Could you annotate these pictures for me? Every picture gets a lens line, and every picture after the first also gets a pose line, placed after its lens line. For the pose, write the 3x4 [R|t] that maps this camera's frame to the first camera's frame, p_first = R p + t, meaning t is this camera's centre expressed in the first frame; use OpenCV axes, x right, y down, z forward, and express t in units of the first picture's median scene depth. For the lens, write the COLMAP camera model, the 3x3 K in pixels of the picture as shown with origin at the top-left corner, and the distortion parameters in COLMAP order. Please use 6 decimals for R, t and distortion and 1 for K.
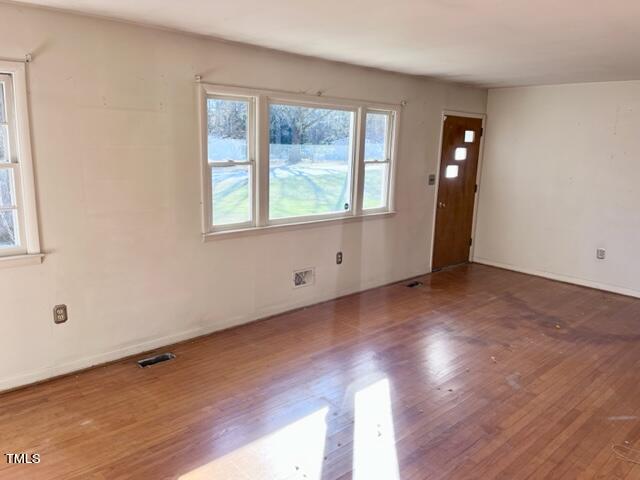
lens RADIAL K [[486.9, 0, 323.8], [0, 486.9, 242.7], [0, 0, 1]] dist [0.065243, -0.066523]
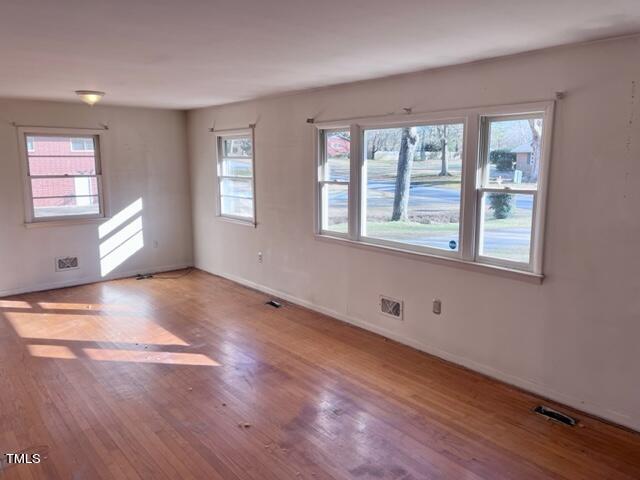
lens RADIAL K [[486.9, 0, 316.4], [0, 486.9, 234.5], [0, 0, 1]] dist [0.065243, -0.066523]
pose [[-0.059801, 0.118245, -0.991182, 0.828526], [-0.210919, 0.969043, 0.128329, -0.144610], [0.975673, 0.216733, -0.033010, 0.812343]]
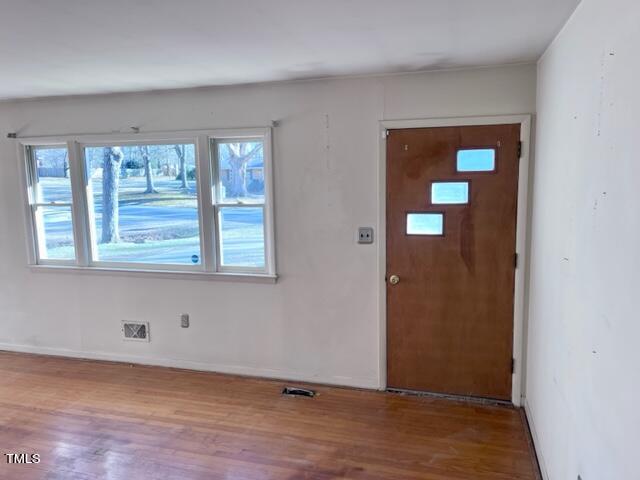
lens RADIAL K [[486.9, 0, 317.7], [0, 486.9, 235.9], [0, 0, 1]] dist [0.065243, -0.066523]
pose [[0.502322, 0.067141, -0.862070, 0.848407], [-0.146585, 0.989163, -0.008374, -0.135406], [0.852165, 0.130573, 0.506720, 0.758278]]
